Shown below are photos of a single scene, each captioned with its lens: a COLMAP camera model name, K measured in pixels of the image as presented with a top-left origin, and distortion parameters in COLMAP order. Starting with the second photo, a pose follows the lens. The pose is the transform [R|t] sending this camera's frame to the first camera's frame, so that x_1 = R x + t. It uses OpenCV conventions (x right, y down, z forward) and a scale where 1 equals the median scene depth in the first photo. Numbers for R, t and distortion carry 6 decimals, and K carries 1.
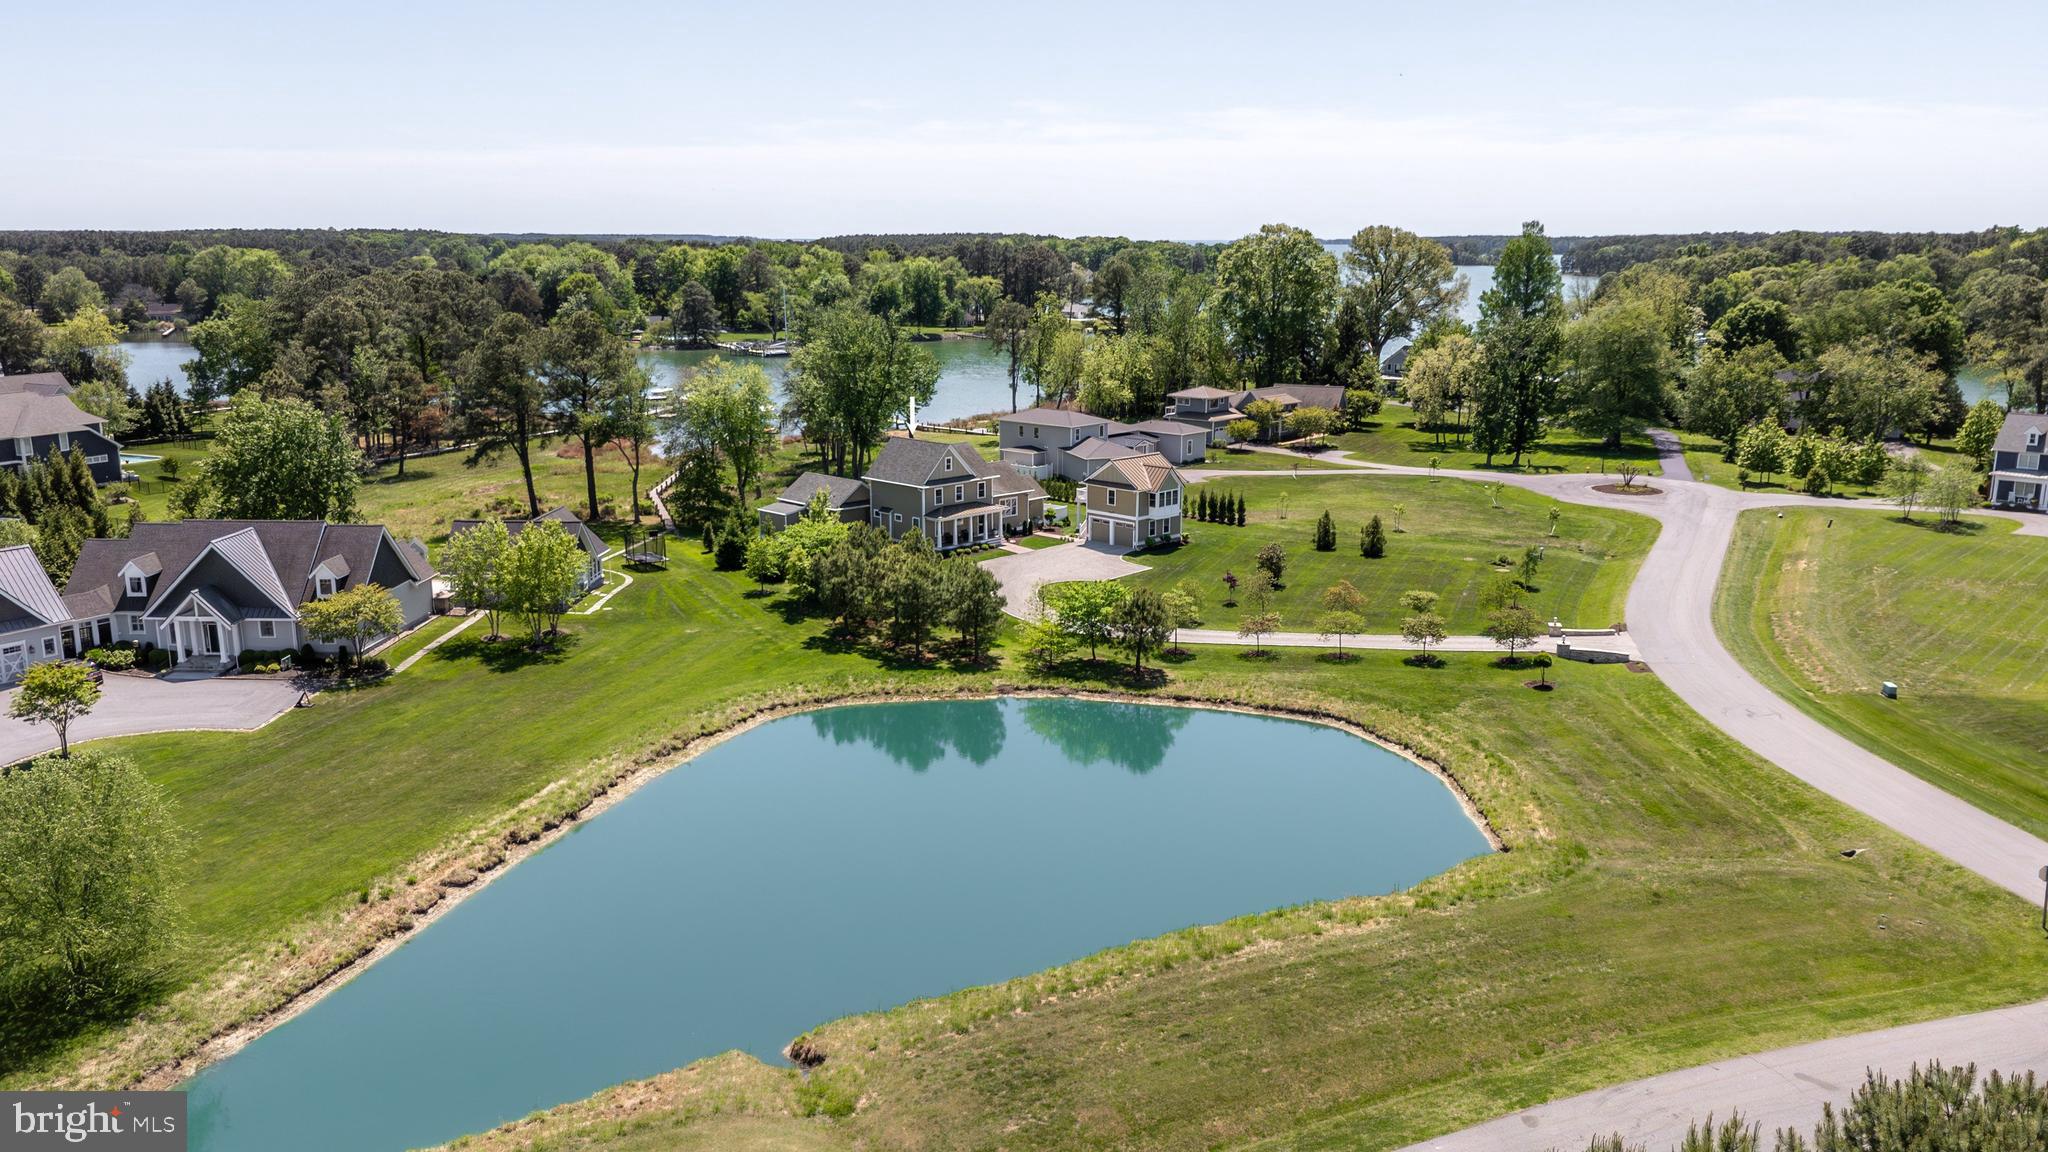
lens RADIAL K [[1517.0, 0, 1022.0], [0, 1517.0, 576.0], [0, 0, 1]] dist [0.067206, -0.075487]
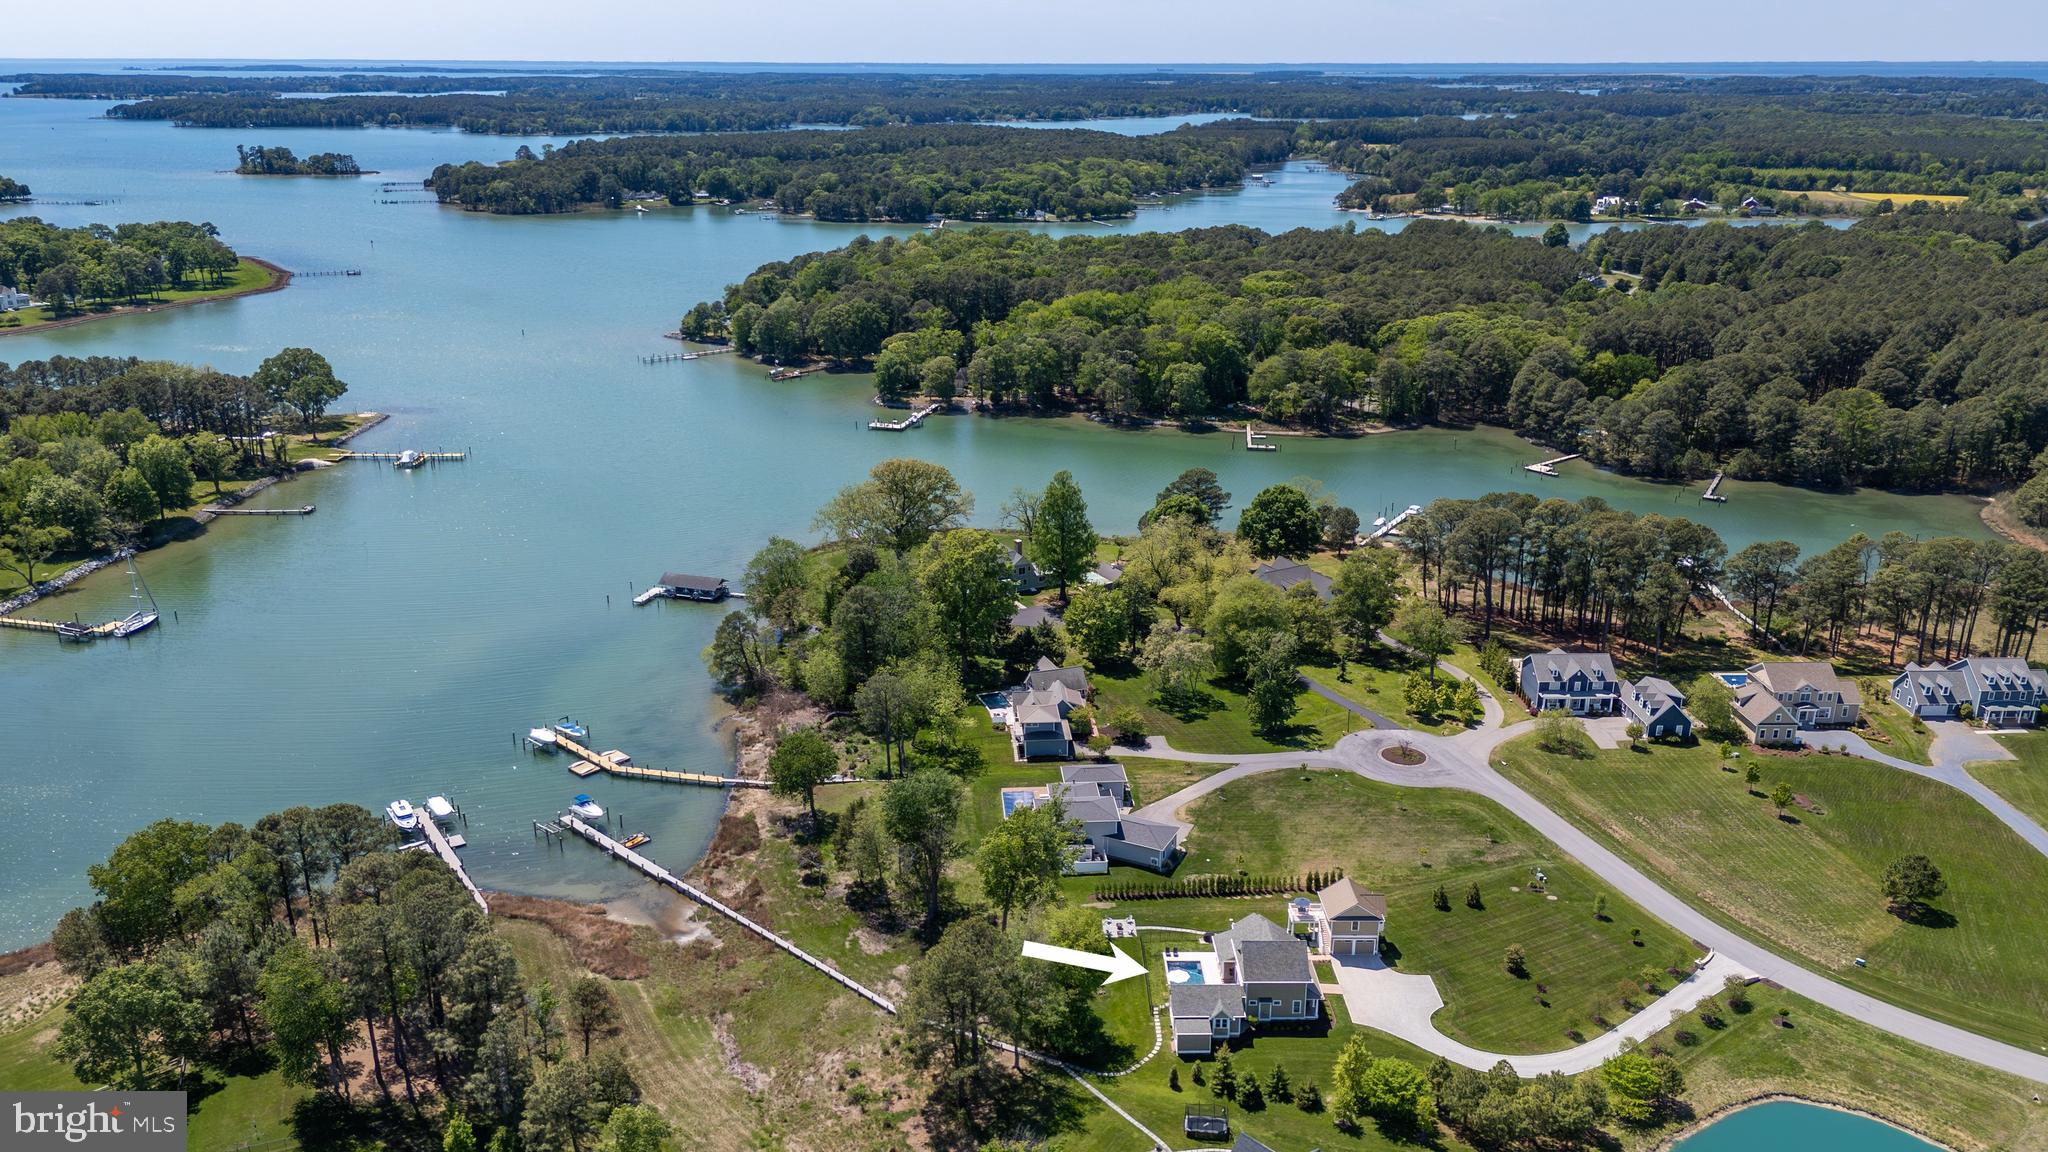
lens RADIAL K [[1517.0, 0, 1022.0], [0, 1517.0, 576.0], [0, 0, 1]] dist [0.067206, -0.075487]
pose [[0.707024, -0.224195, 0.670711, -0.787067], [0.156508, 0.974506, 0.160761, -0.488146], [-0.689654, -0.008691, 0.724087, 0.135659]]
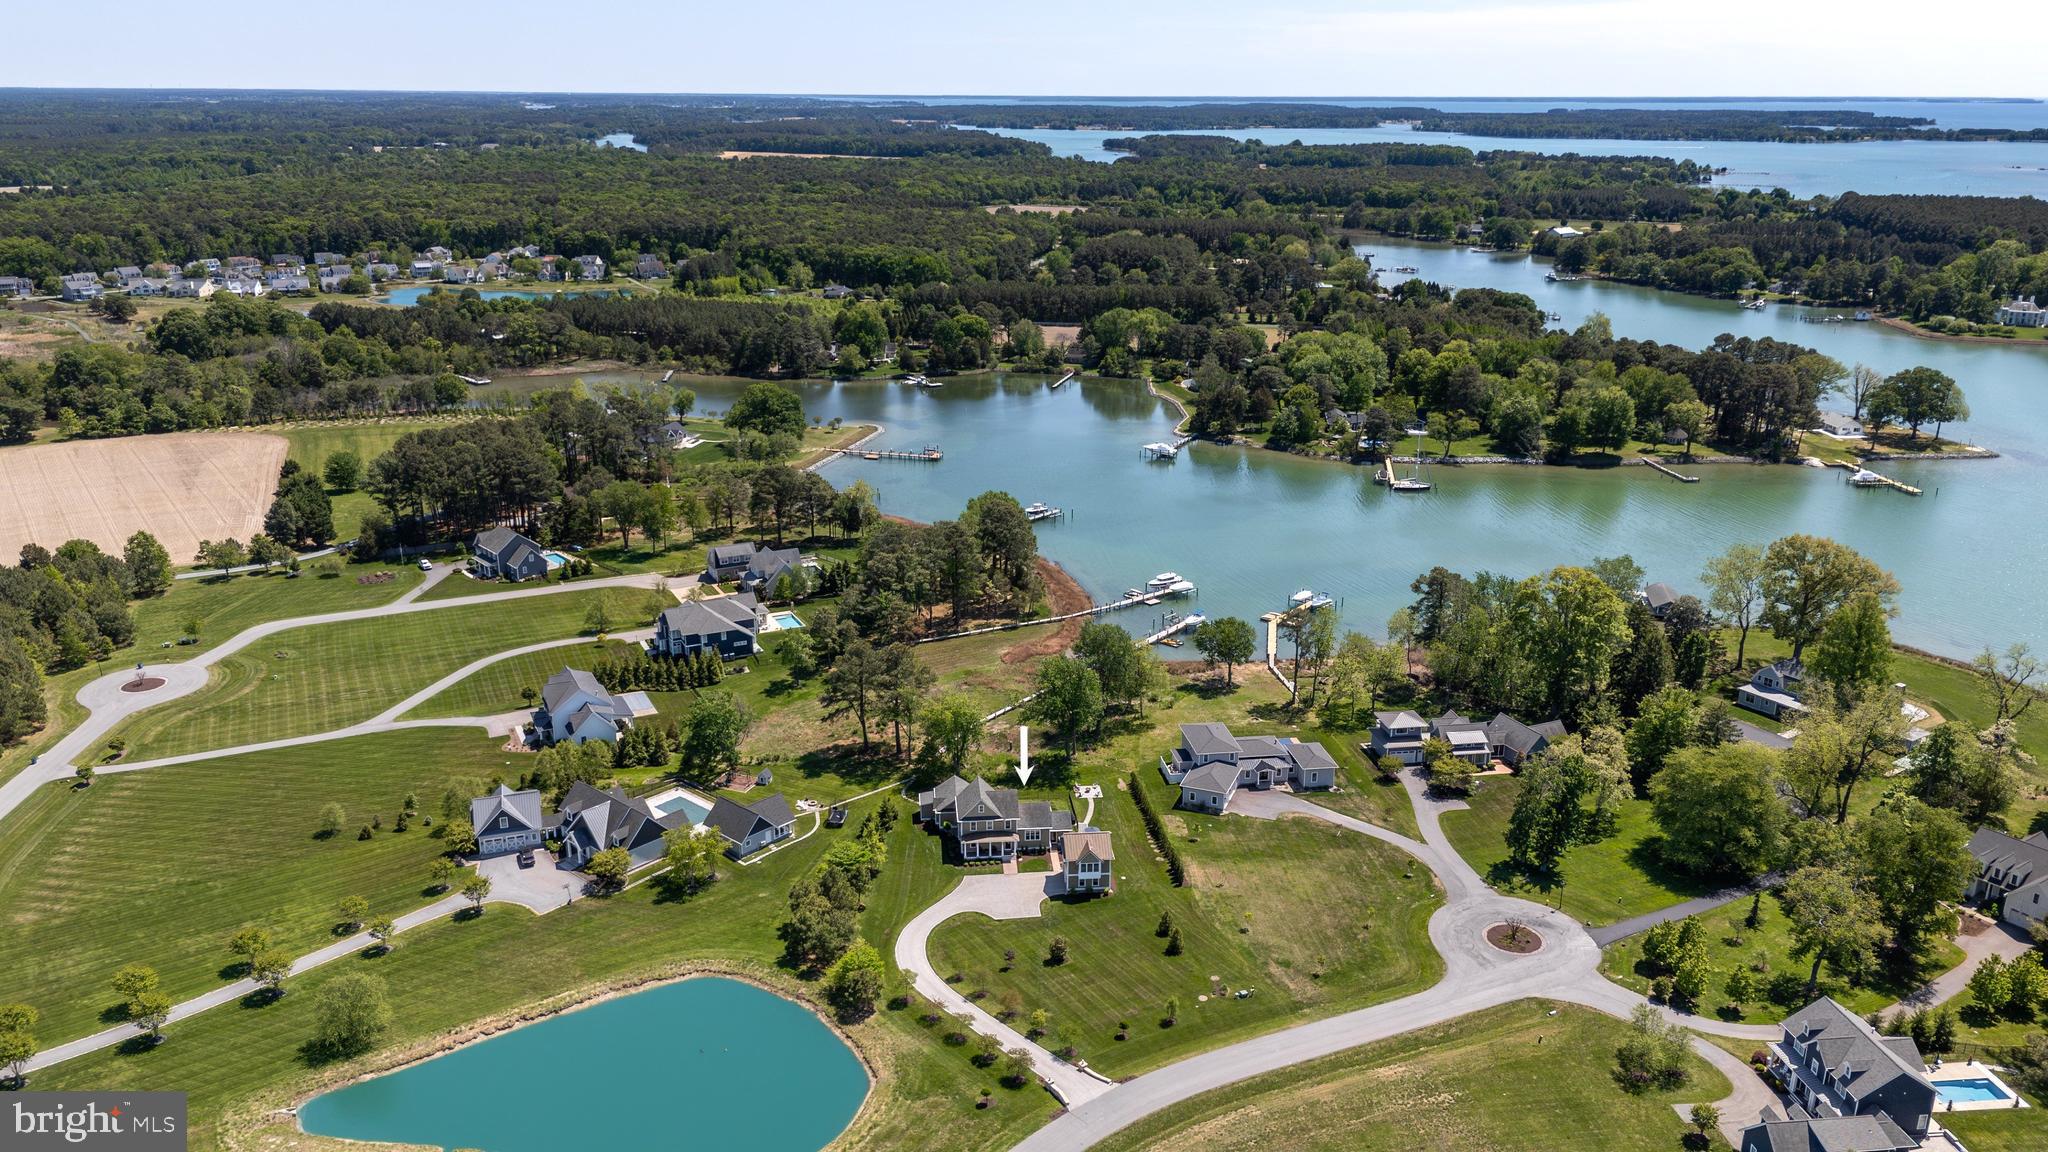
lens RADIAL K [[1459.5, 0, 1052.9], [0, 1459.5, 575.5], [0, 0, 1]] dist [0.071044, -0.063283]
pose [[0.777898, 0.200715, -0.595474, 0.681753], [-0.146494, 0.979431, 0.138762, -0.414970], [0.611077, -0.020709, 0.791300, -0.168190]]
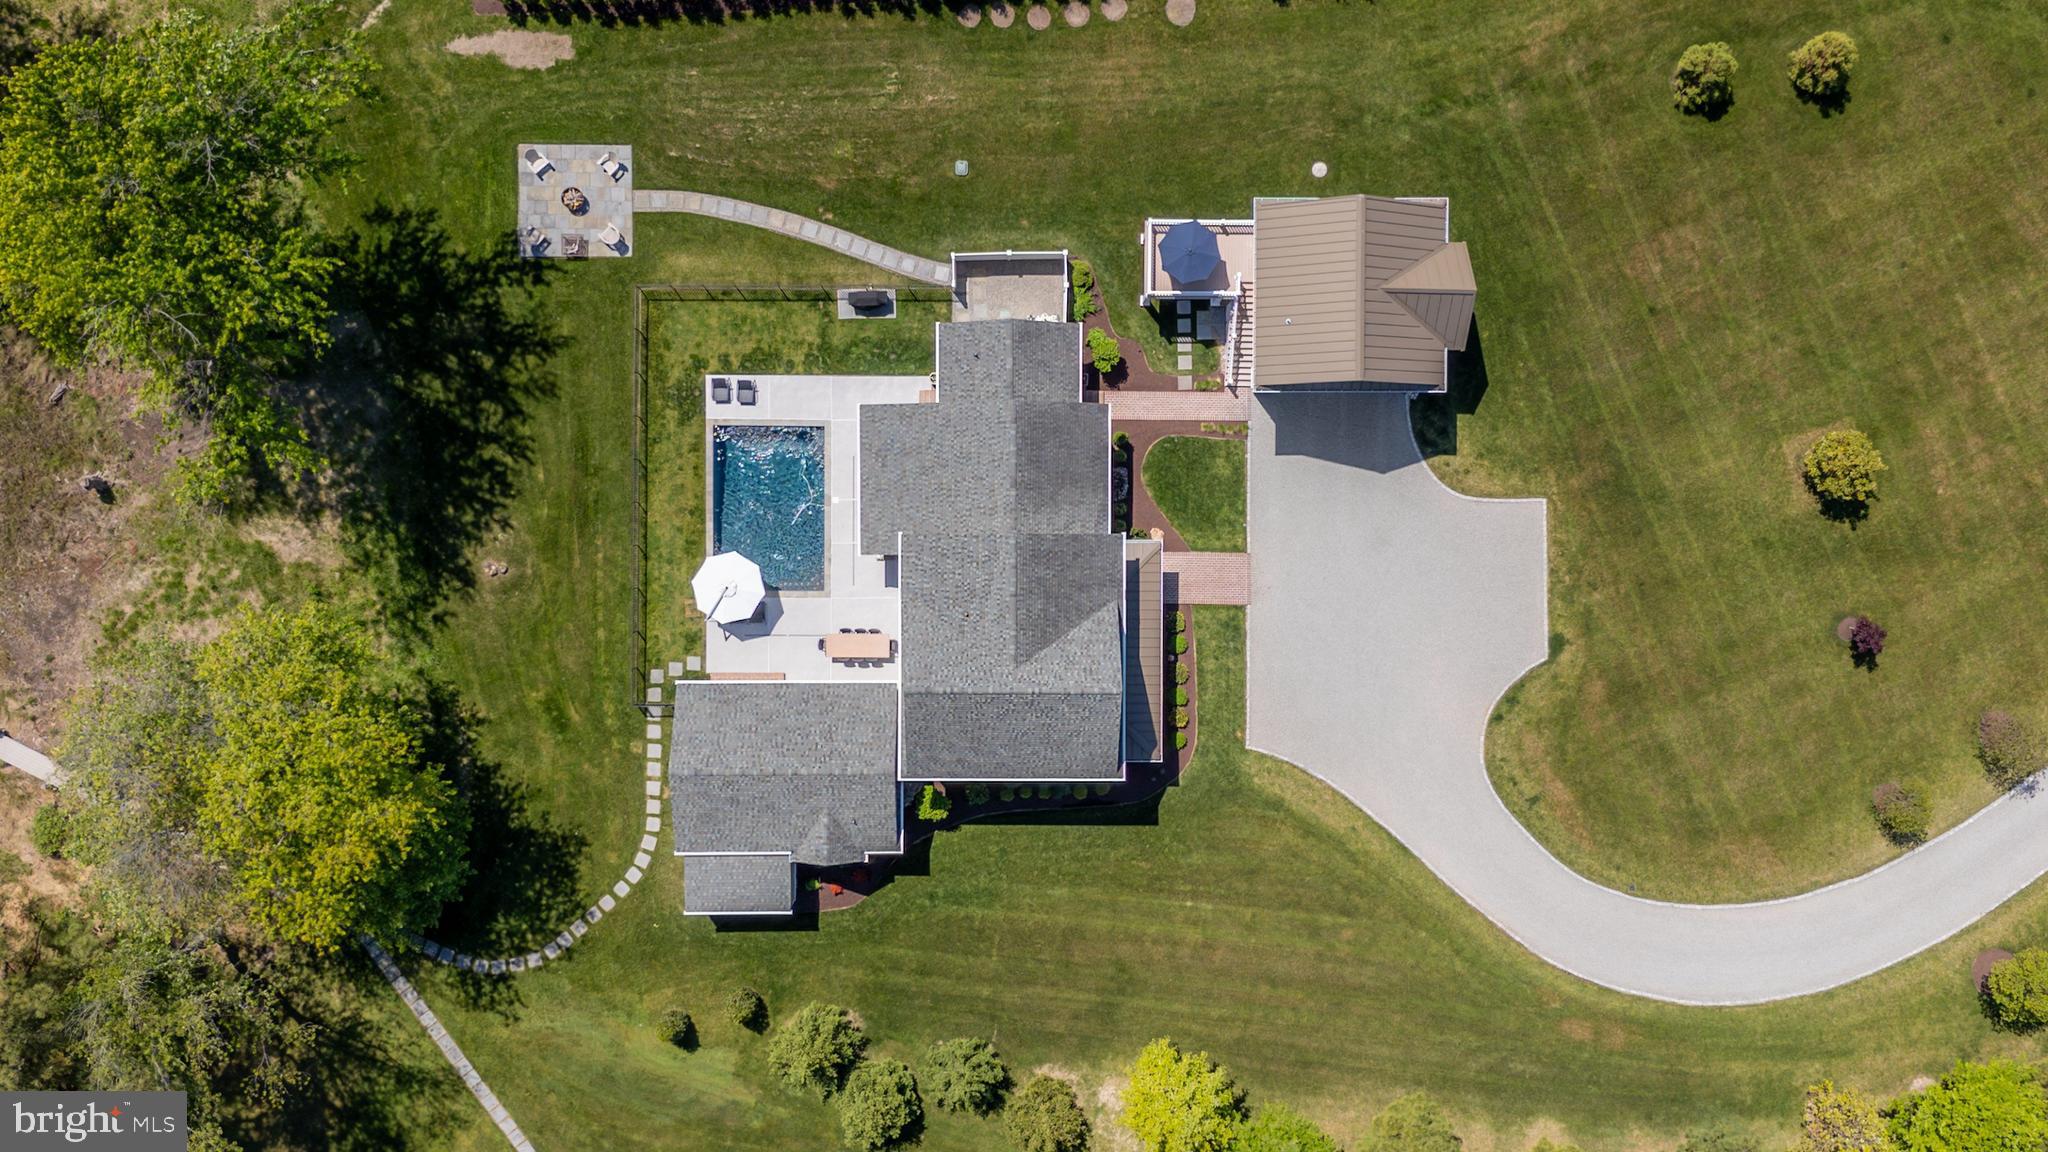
lens RADIAL K [[1493.6, 0, 1024.0], [0, 1493.6, 576.0], [0, 0, 1]] dist [0.067246, -0.080957]
pose [[0.713071, -0.701092, -0.000034, -0.030862], [0.145959, 0.148405, 0.978096, -0.335679], [-0.685730, -0.697457, 0.208154, 0.704110]]
